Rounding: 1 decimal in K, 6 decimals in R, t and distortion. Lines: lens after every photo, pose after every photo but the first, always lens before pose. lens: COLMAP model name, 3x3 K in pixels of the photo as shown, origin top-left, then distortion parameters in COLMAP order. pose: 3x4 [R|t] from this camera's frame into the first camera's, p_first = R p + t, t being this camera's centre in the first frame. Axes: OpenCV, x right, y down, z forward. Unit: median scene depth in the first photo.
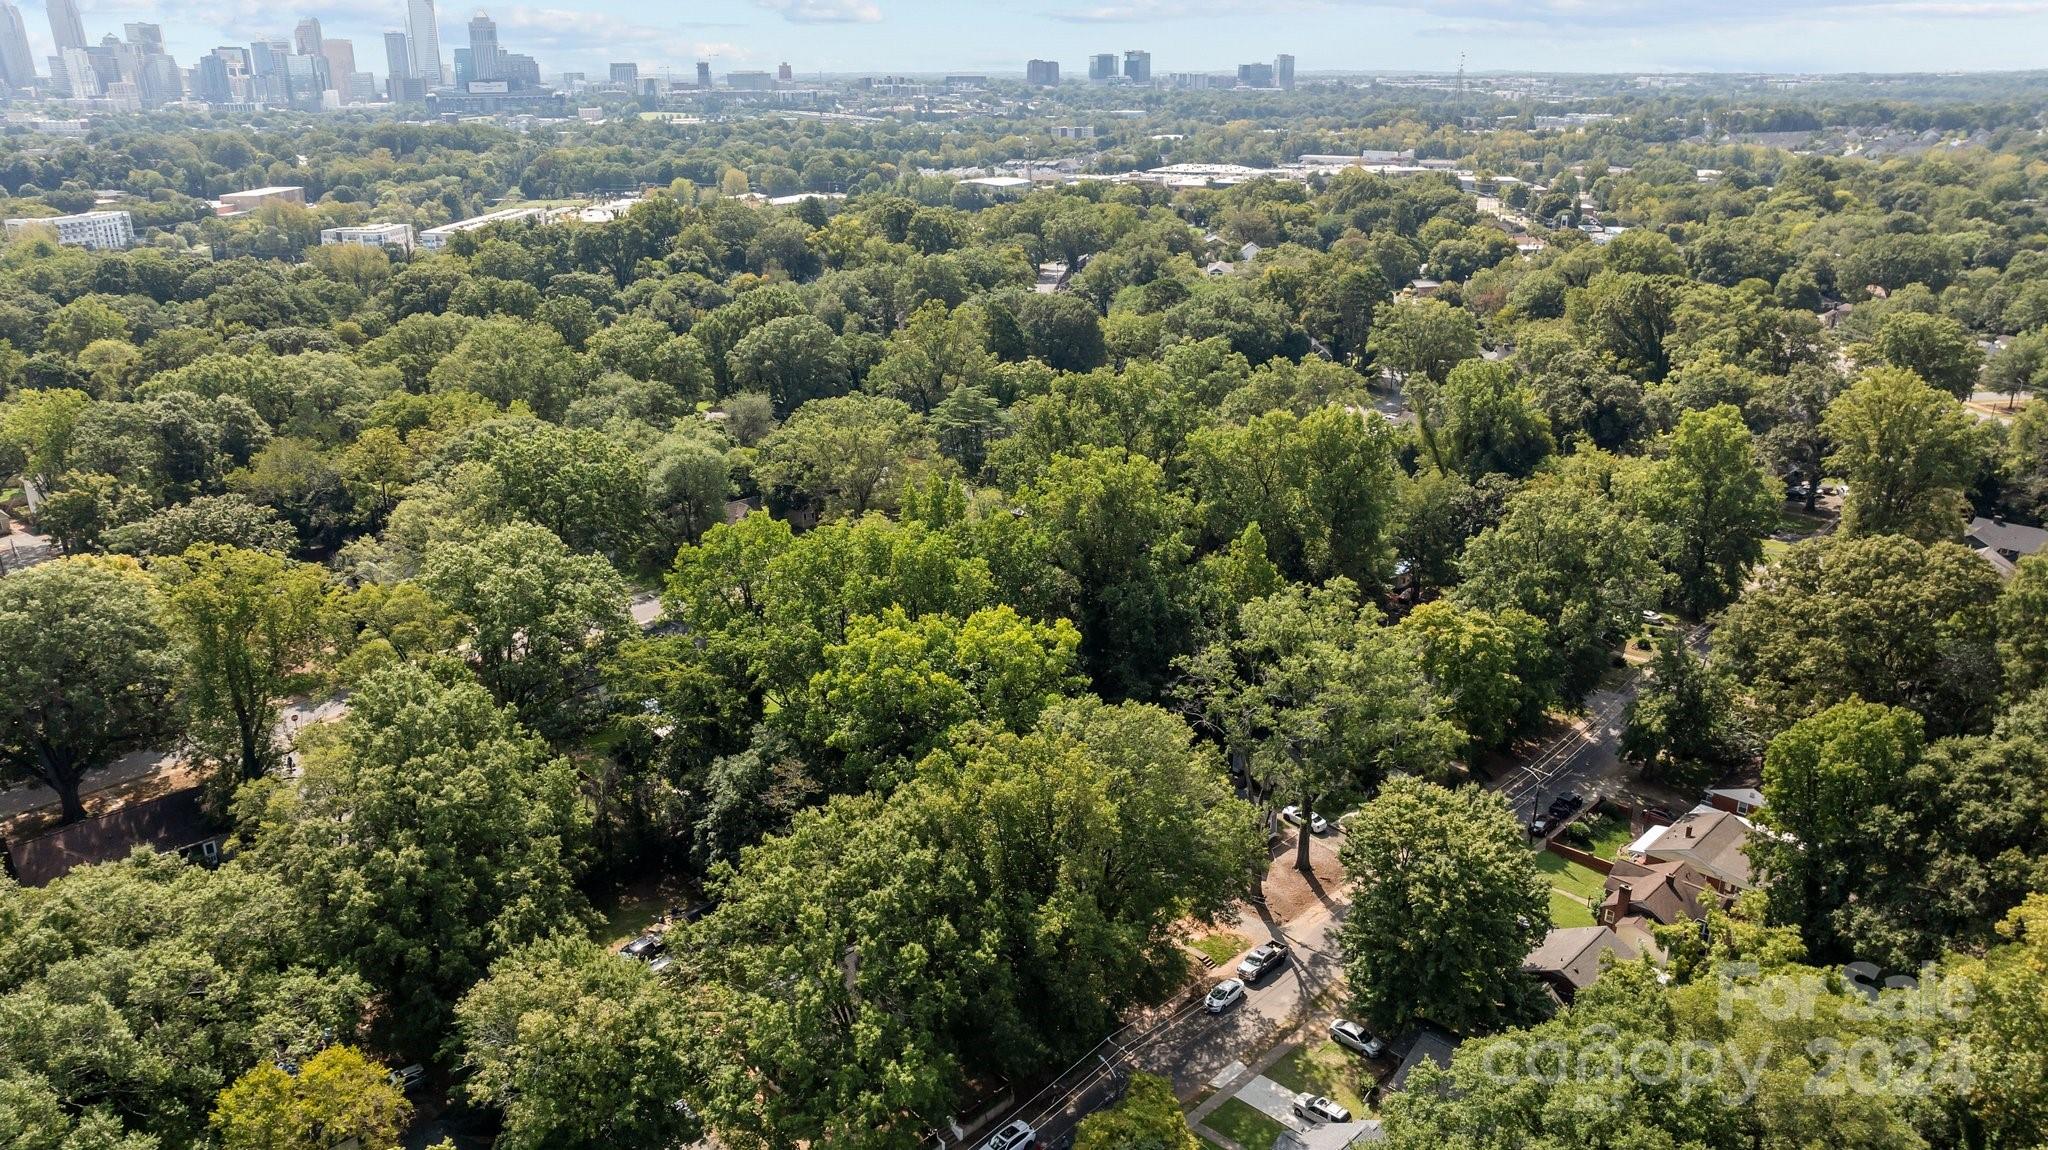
lens RADIAL K [[1475.3, 0, 1024.0], [0, 1475.3, 575.0], [0, 0, 1]] dist [-0.029763, 0.021215]
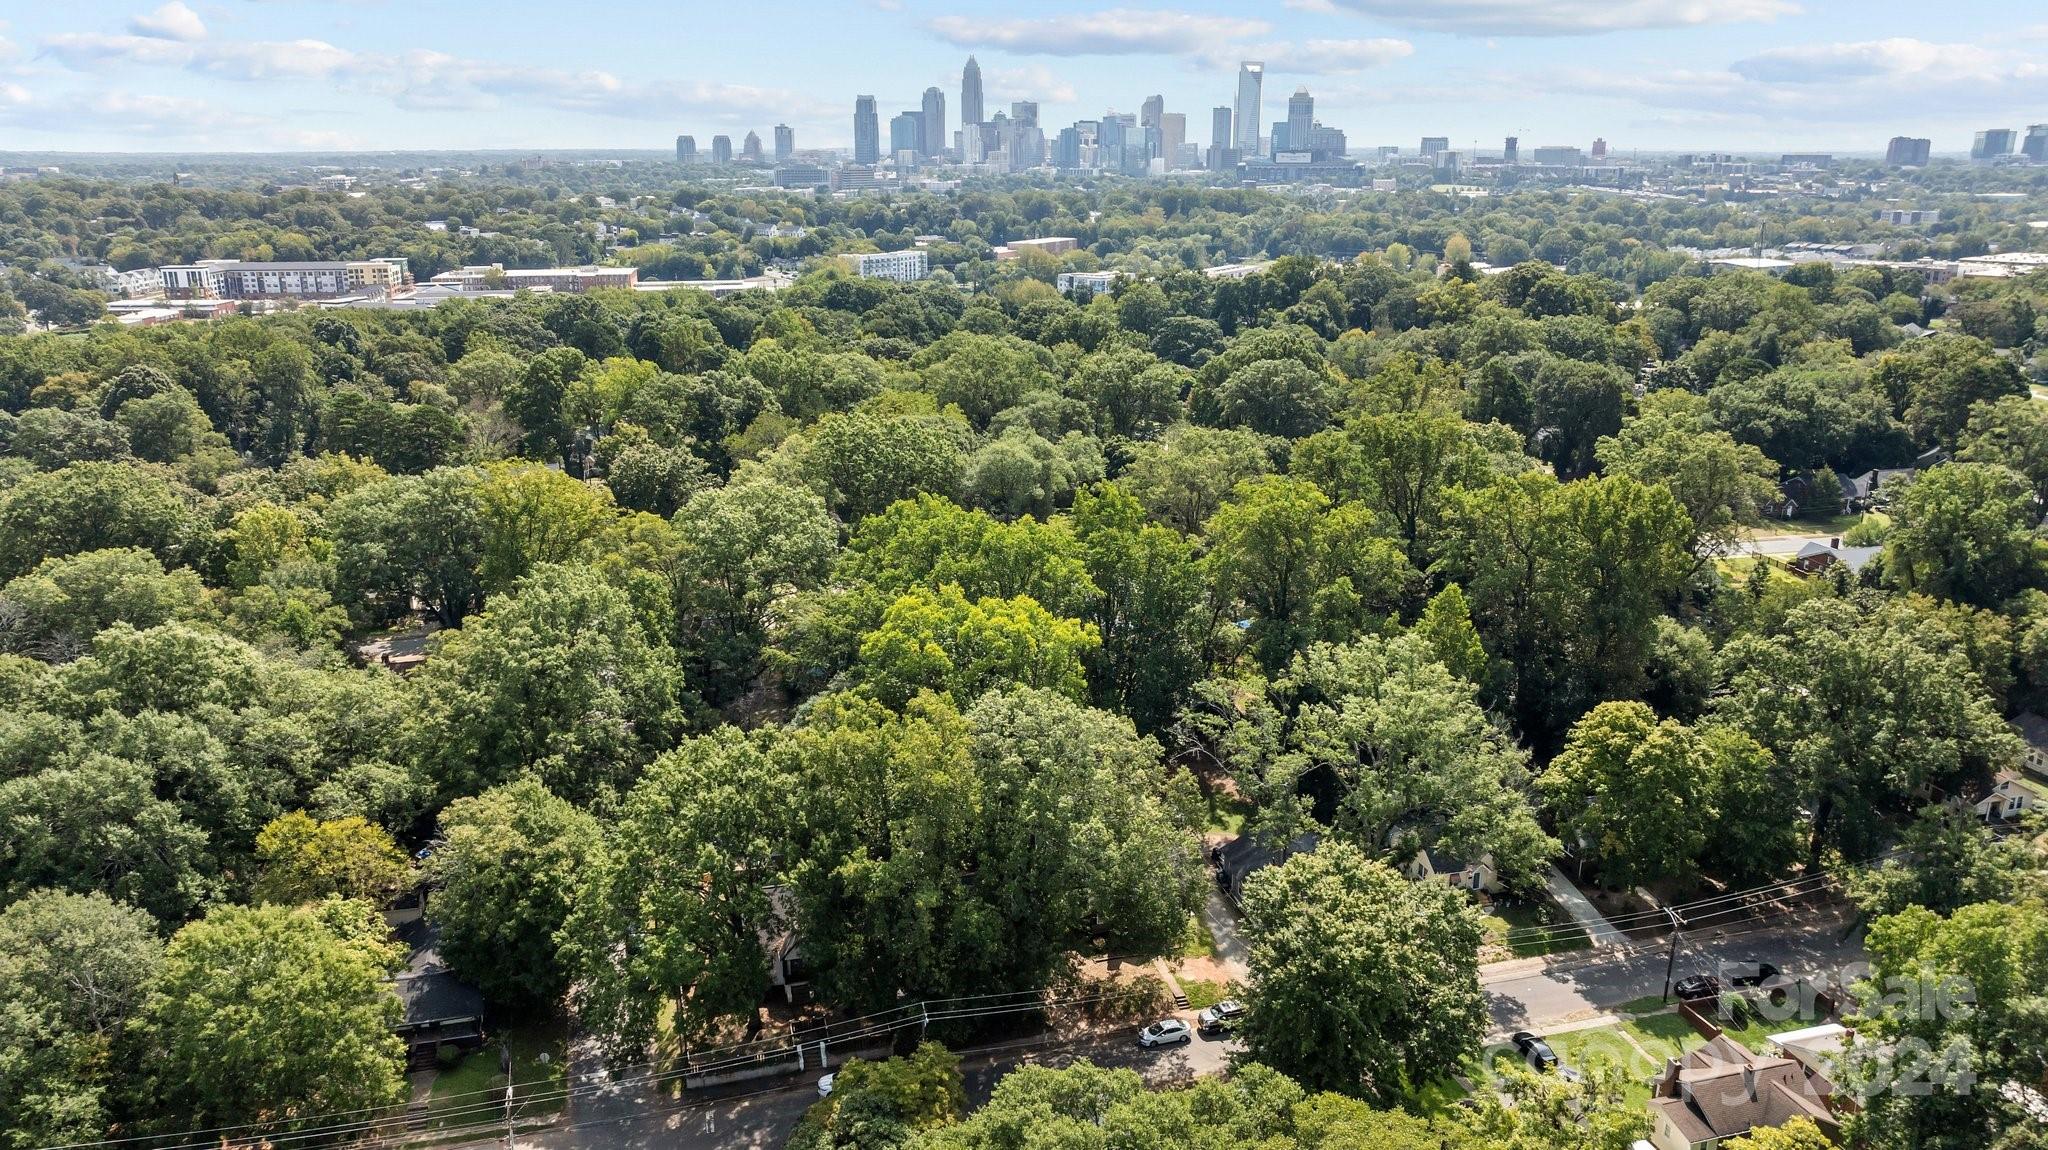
lens RADIAL K [[1475.3, 0, 1024.0], [0, 1475.3, 575.0], [0, 0, 1]] dist [-0.029763, 0.021215]
pose [[0.860778, 0.146036, -0.487580, 0.371285], [-0.169090, 0.985595, -0.003315, 0.007308], [0.480072, 0.085298, 0.873072, 0.070735]]
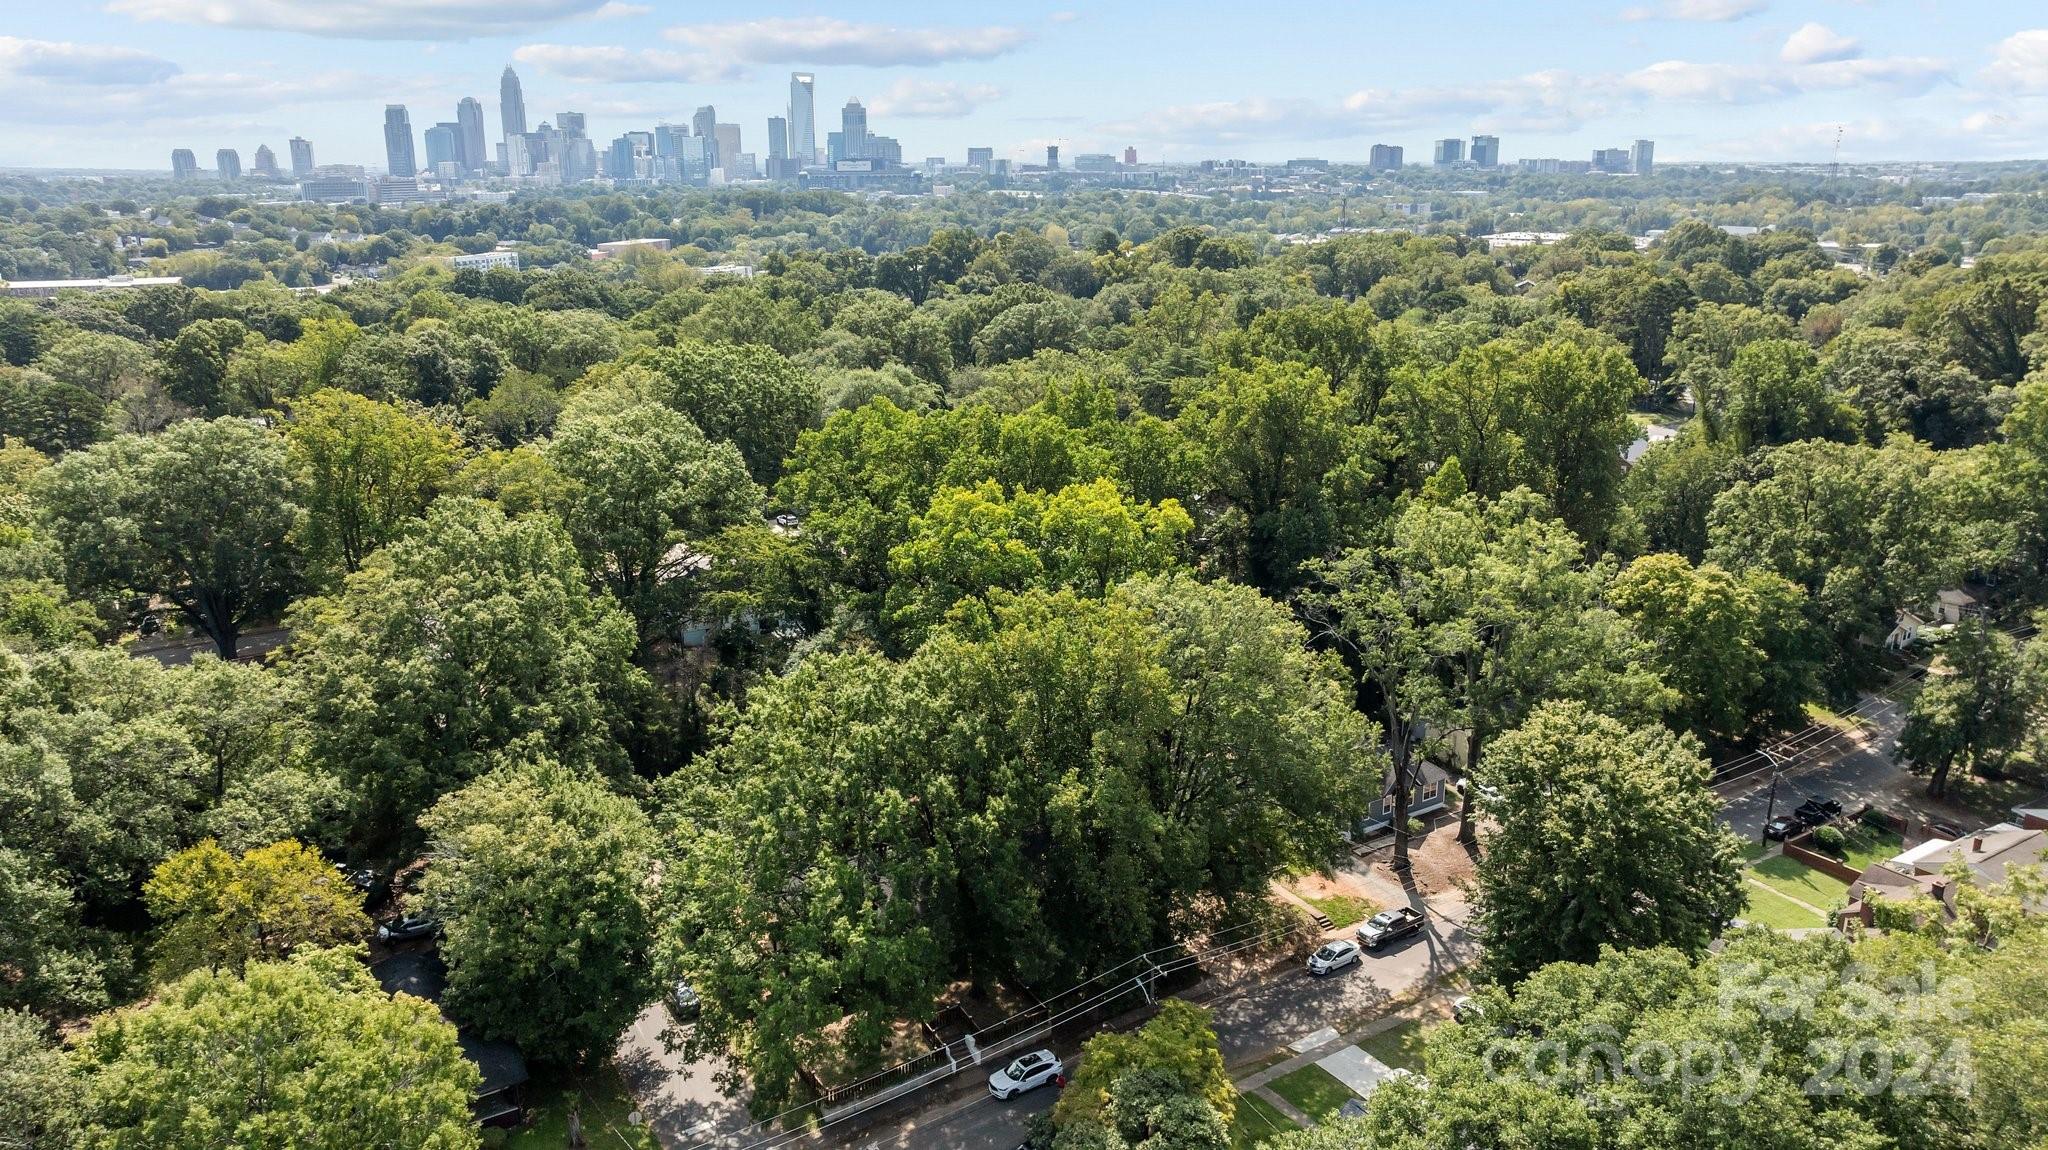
lens RADIAL K [[1452.5, 0, 1024.0], [0, 1452.5, 575.0], [0, 0, 1]] dist [-0.036697, 0.031040]
pose [[0.973776, 0.061926, -0.218920, 0.101277], [-0.073816, 0.996185, -0.046546, 0.092478], [0.215202, 0.061485, 0.974632, 0.111160]]
